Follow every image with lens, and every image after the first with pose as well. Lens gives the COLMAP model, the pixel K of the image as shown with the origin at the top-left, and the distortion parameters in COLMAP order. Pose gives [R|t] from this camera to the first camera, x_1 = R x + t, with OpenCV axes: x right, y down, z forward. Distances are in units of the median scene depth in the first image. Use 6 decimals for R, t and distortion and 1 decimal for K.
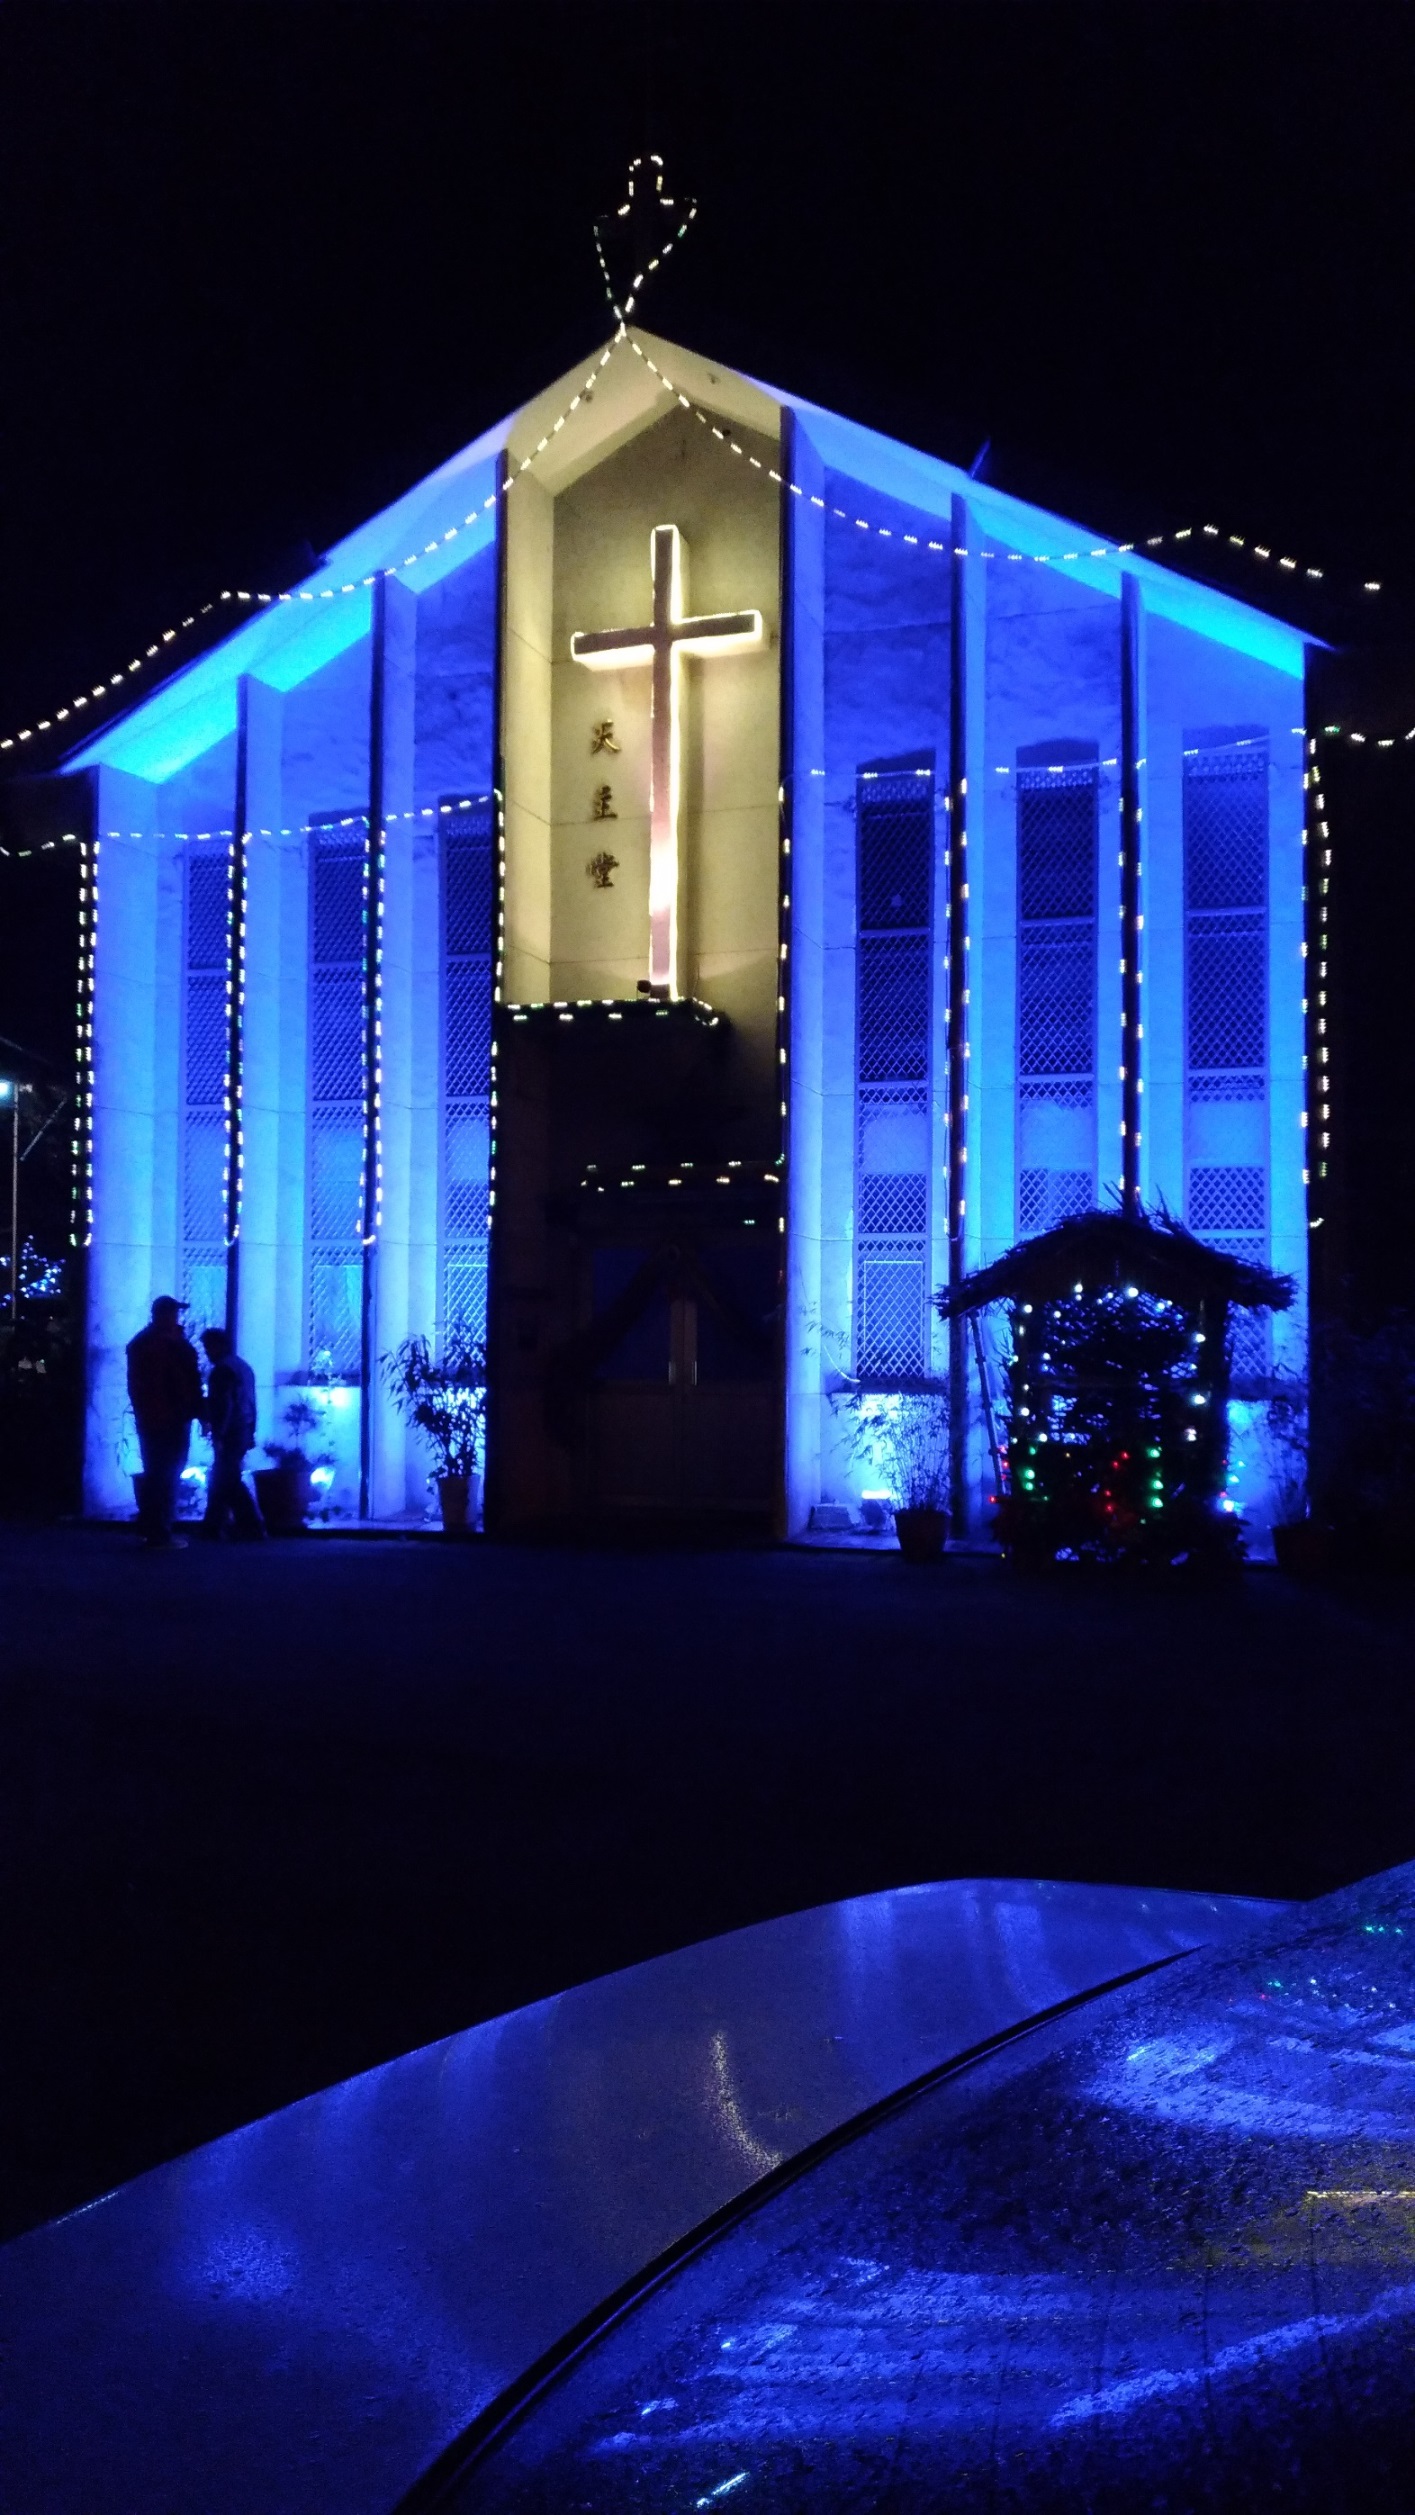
lens RADIAL K [[1950.4, 0, 681.7], [0, 1950.4, 1254.0], [0, 0, 1]] dist [0.026937, -0.085962]
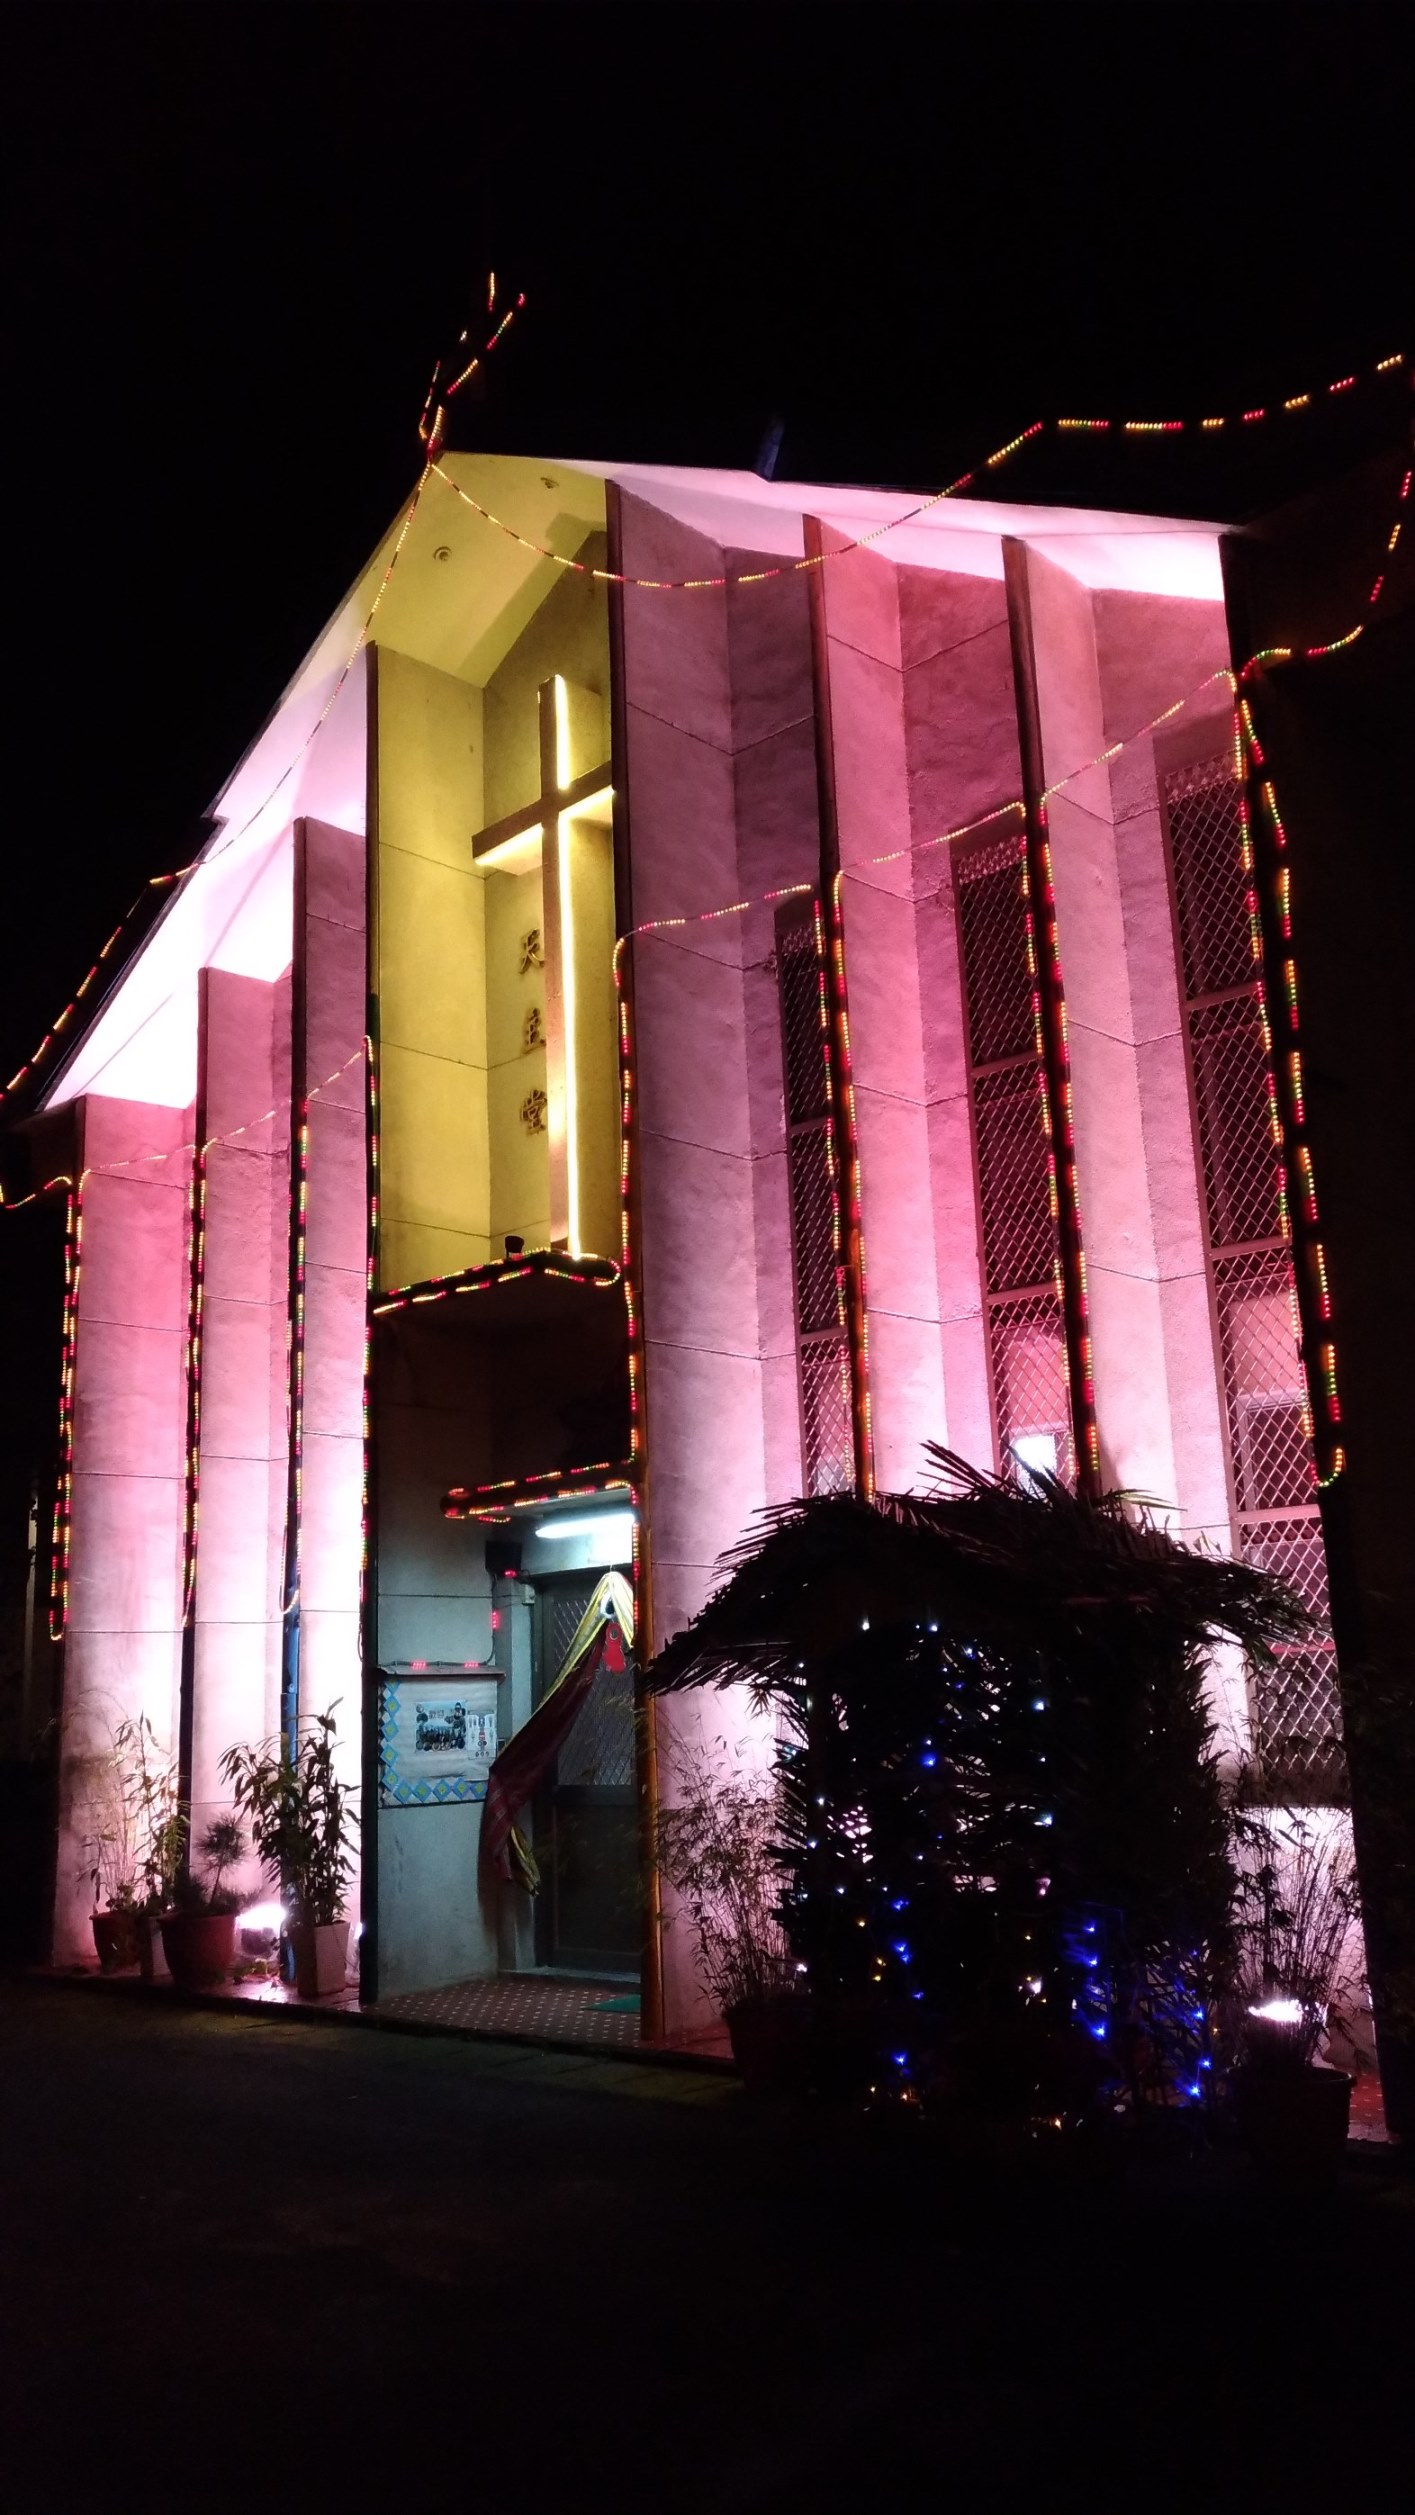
lens RADIAL K [[1950.4, 0, 686.5], [0, 1950.4, 1257.8], [0, 0, 1]] dist [0.026937, -0.085962]
pose [[0.889913, -0.136571, -0.435204, 0.358629], [0.052312, 0.978387, -0.200056, 0.020532], [0.453120, 0.155266, 0.877824, 0.367755]]
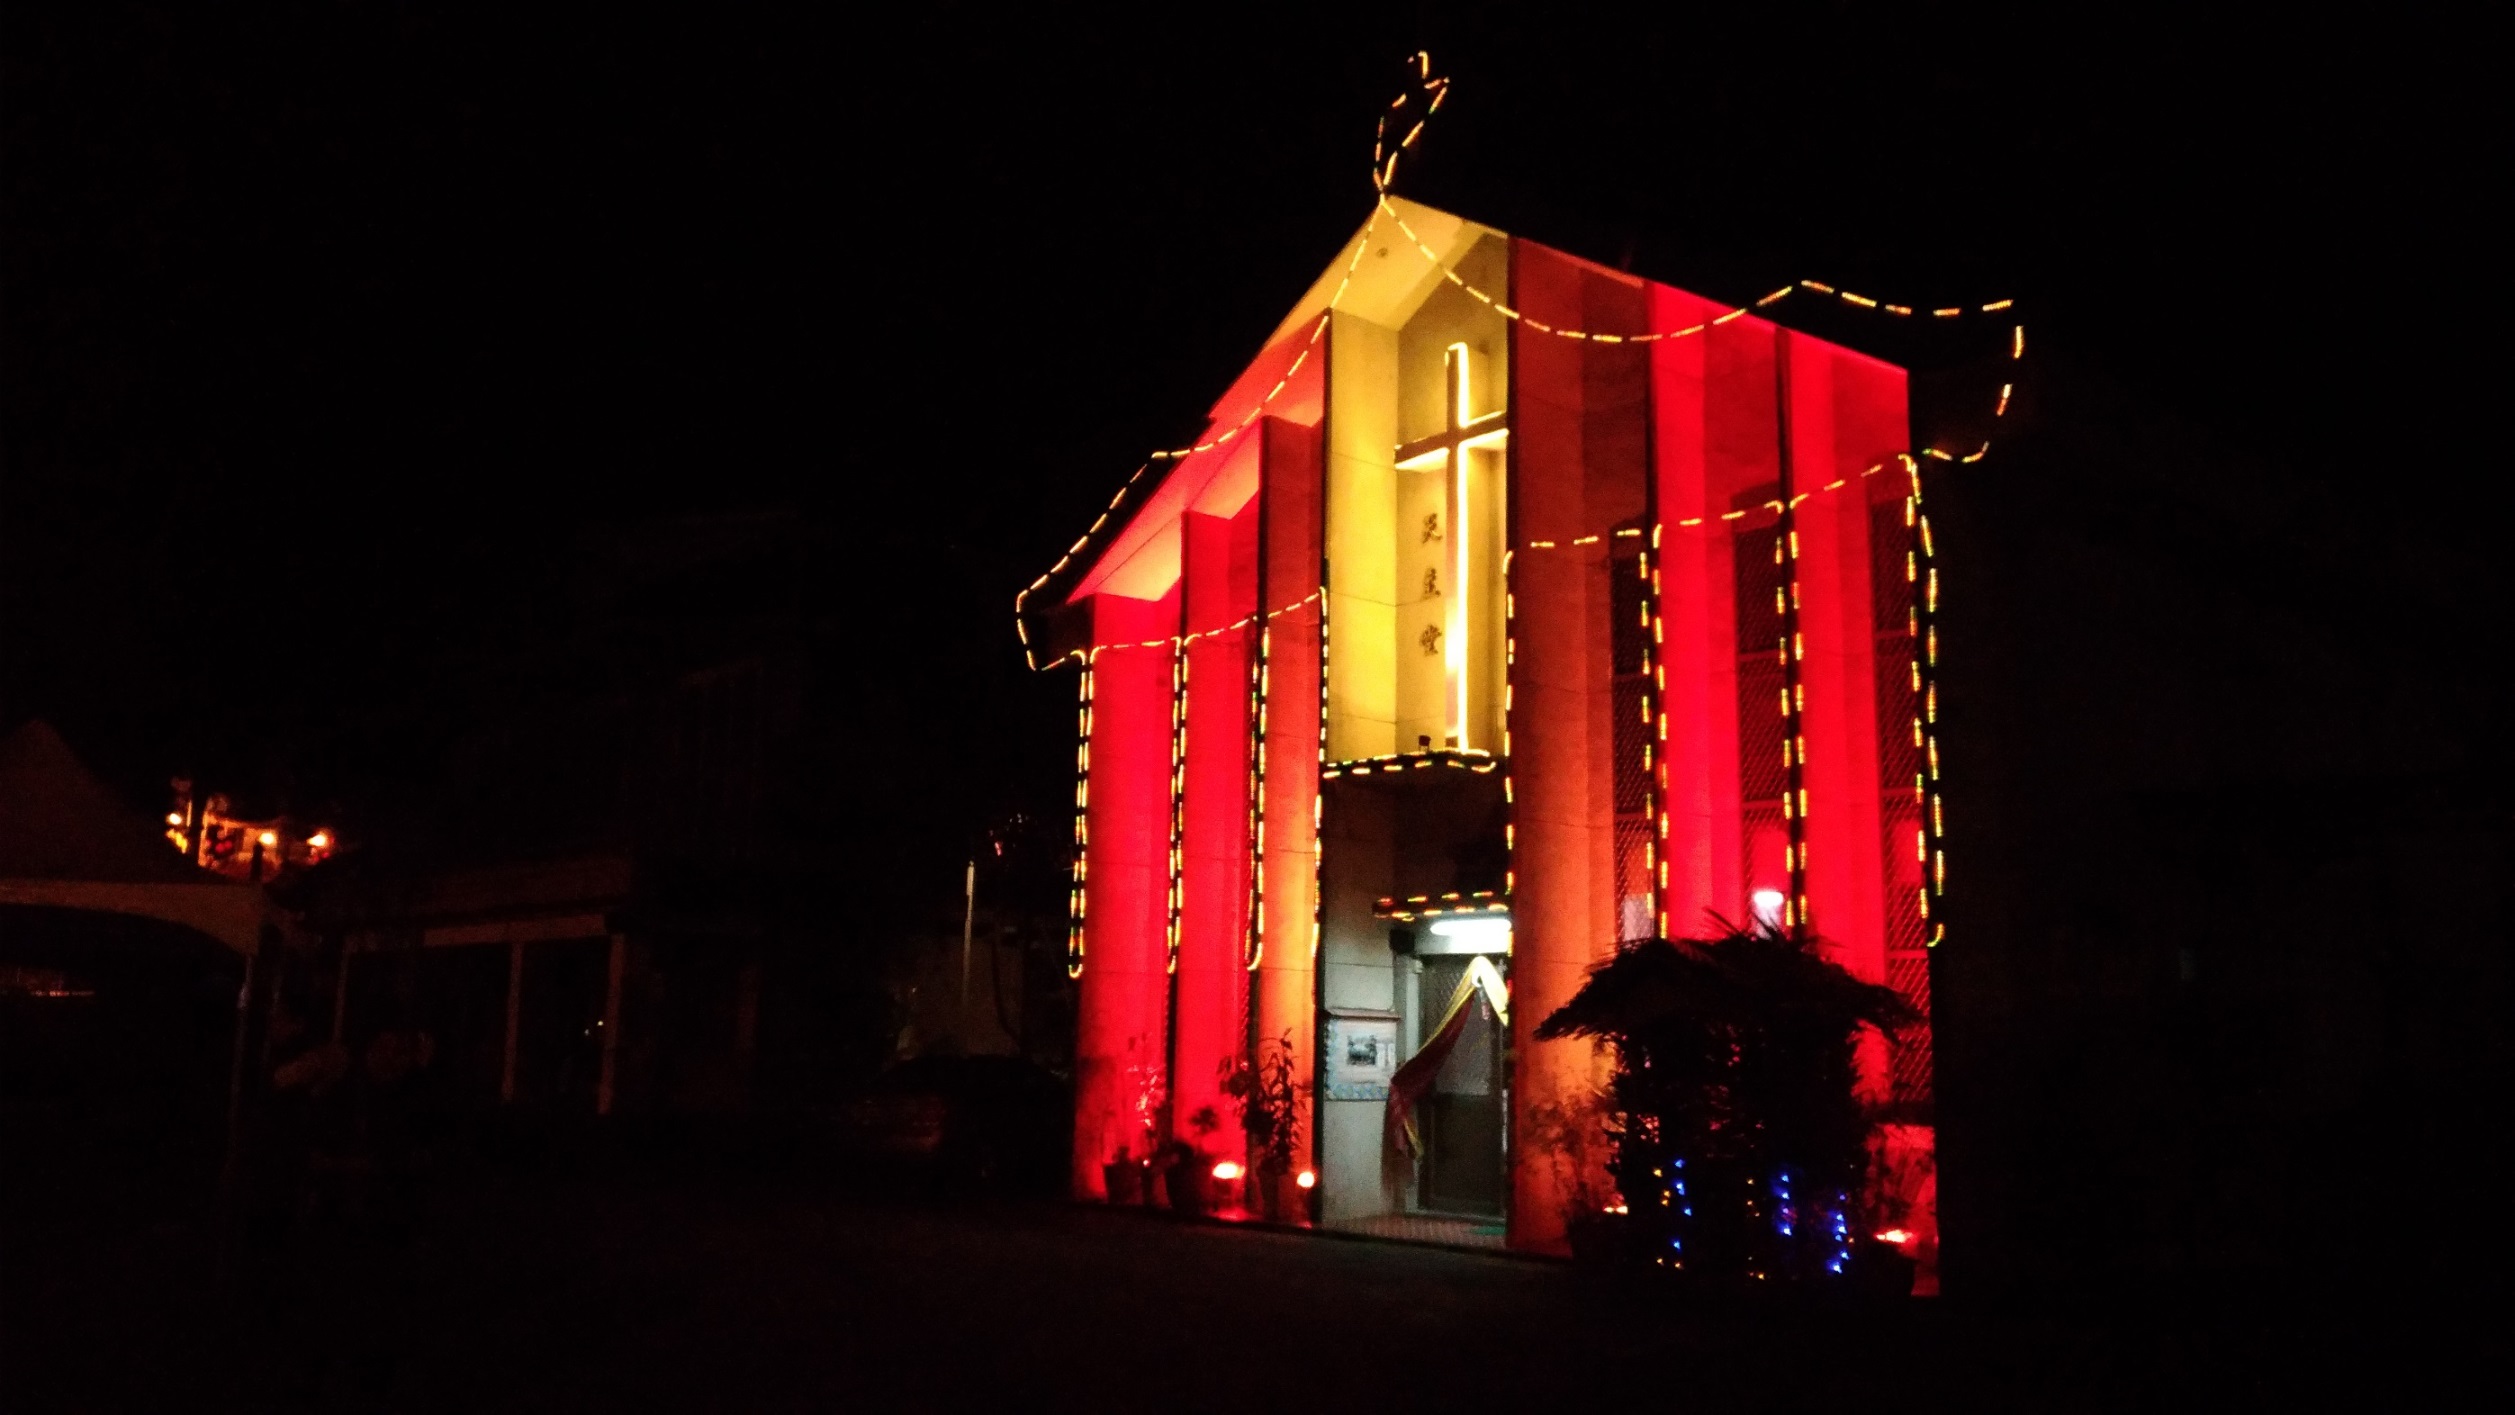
lens RADIAL K [[1950.4, 0, 1263.9], [0, 1950.4, 690.5], [0, 0, 1]] dist [0.026937, -0.085962]
pose [[0.856606, -0.079423, -0.509822, 0.475030], [0.001465, 0.988452, -0.151524, 0.006274], [0.515970, 0.129050, 0.846830, -0.016555]]
